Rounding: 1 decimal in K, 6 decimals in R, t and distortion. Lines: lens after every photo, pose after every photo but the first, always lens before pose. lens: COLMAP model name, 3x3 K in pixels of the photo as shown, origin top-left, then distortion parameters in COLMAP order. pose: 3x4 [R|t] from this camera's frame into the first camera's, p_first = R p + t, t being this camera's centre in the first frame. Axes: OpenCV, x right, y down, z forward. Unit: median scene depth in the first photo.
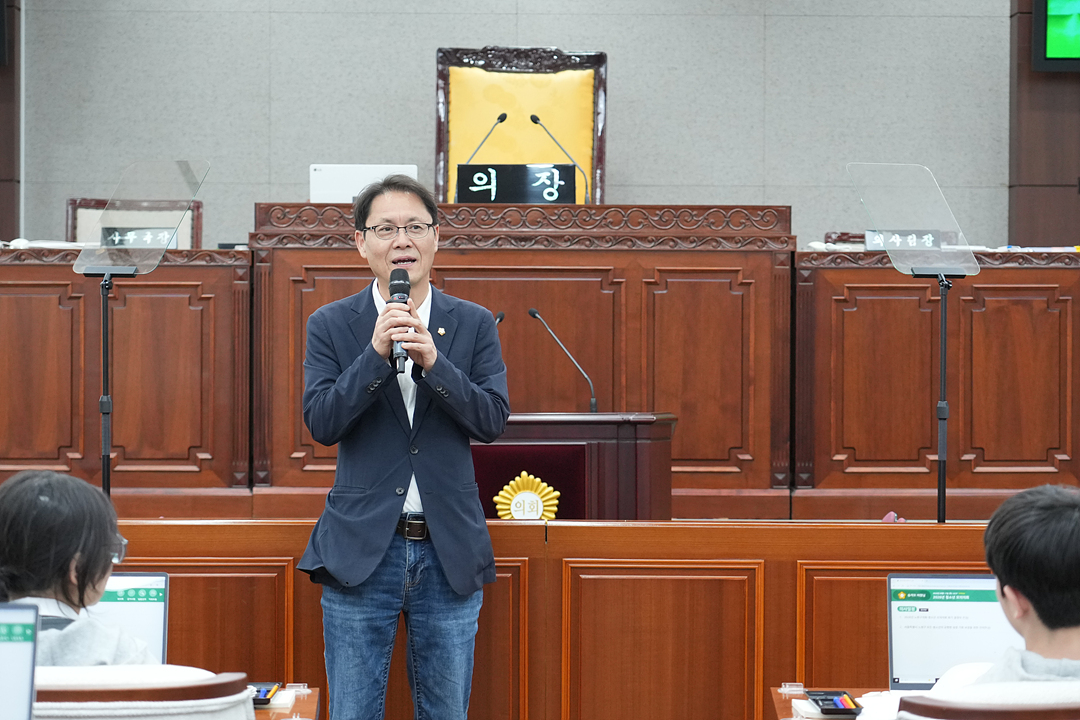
lens RADIAL K [[3521.6, 0, 546.1], [0, 3521.6, 360.7], [0, 0, 1]] dist [0.016596, 0.000000]
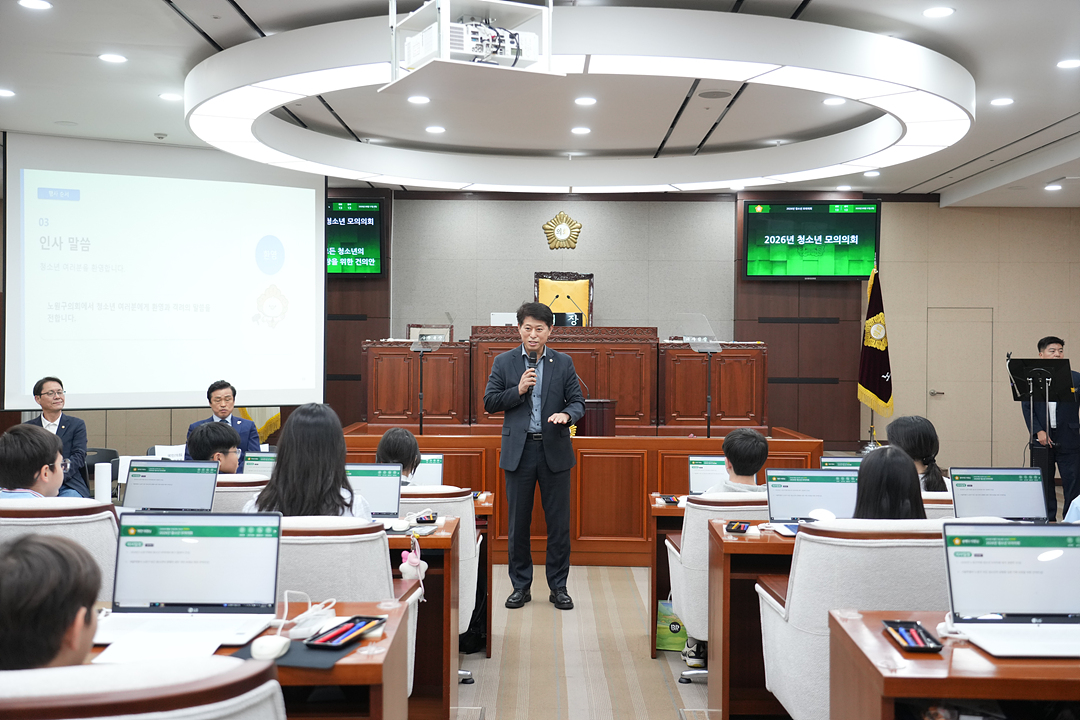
lens RADIAL K [[1245.6, 0, 538.8], [0, 1245.6, 360.8], [0, 0, 1]] dist [0.055553, 0.000000]
pose [[0.999624, 0.002469, -0.027299, 0.000482], [-0.002875, 0.999886, -0.014839, -0.001174], [0.027259, 0.014912, 0.999517, -0.021658]]
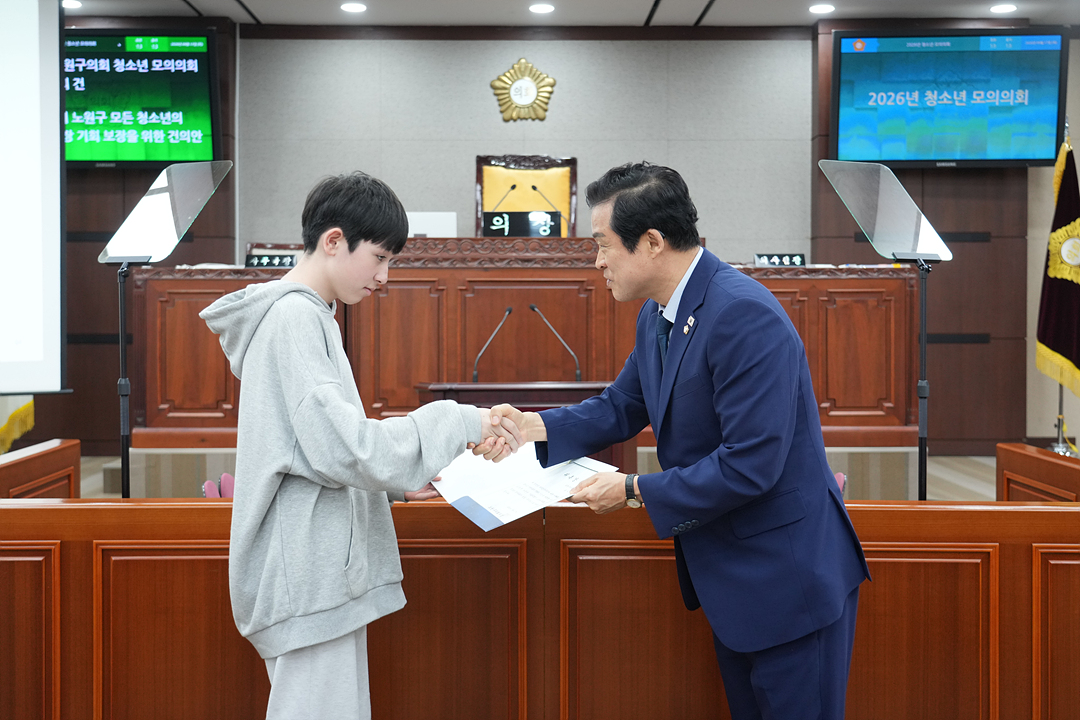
lens RADIAL K [[1225.9, 0, 528.2], [0, 1225.9, 338.0], [0, 0, 1]] dist [0.029740, 0.000000]
pose [[0.999934, -0.004457, -0.010585, -0.000438], [0.004437, 0.999988, -0.001896, -0.000627], [0.010593, 0.001849, 0.999942, 0.478149]]
